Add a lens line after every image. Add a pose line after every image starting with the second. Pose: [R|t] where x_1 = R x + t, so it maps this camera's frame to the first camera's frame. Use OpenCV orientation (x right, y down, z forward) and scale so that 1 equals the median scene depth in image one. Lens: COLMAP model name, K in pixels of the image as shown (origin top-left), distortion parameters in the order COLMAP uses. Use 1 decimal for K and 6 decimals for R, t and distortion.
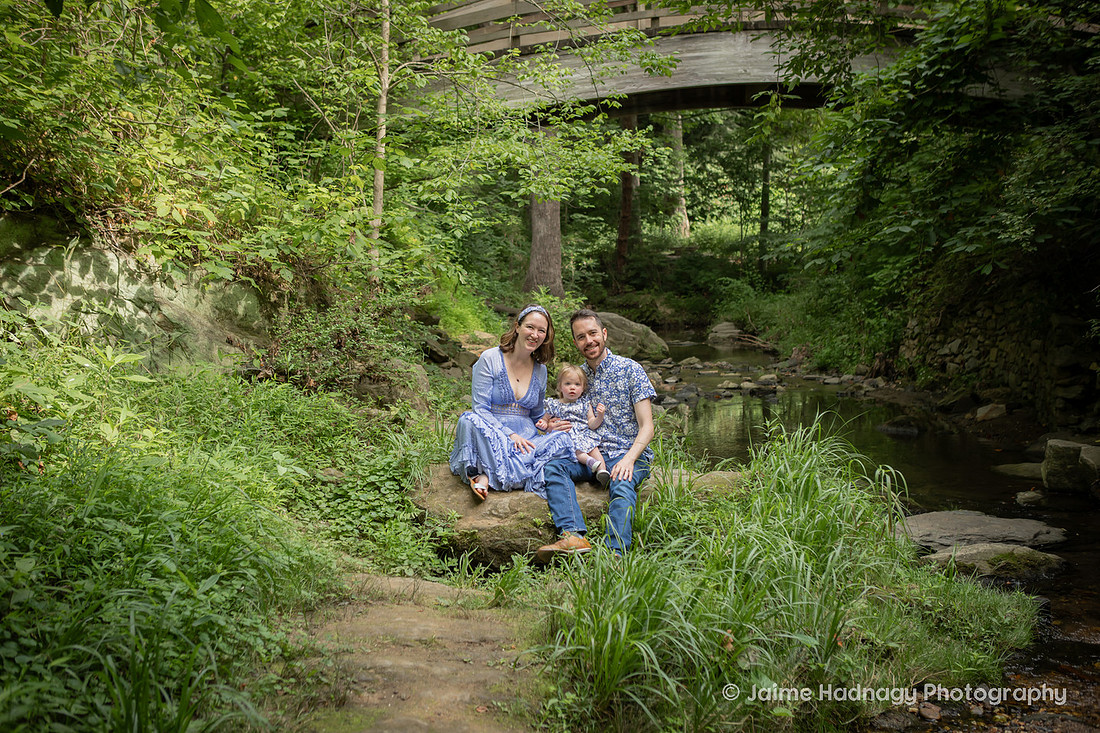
lens RADIAL K [[1235.0, 0, 539.6], [0, 1235.0, 349.4], [0, 0, 1]] dist [-0.039961, 0.000000]
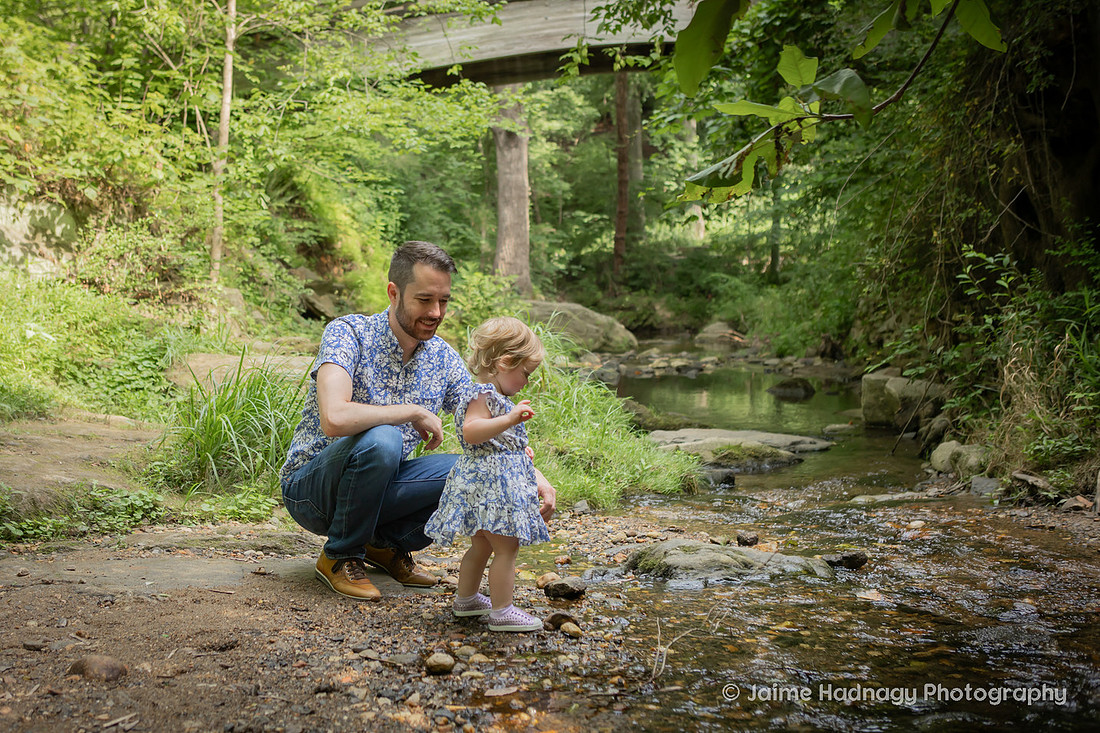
lens RADIAL K [[1412.5, 0, 518.1], [0, 1412.5, 329.7], [0, 0, 1]] dist [-0.046714, 0.000000]
pose [[0.998128, 0.003621, -0.061050, 0.215088], [-0.006207, 0.999089, -0.042224, 0.095041], [0.060842, 0.042524, 0.997241, -0.194299]]
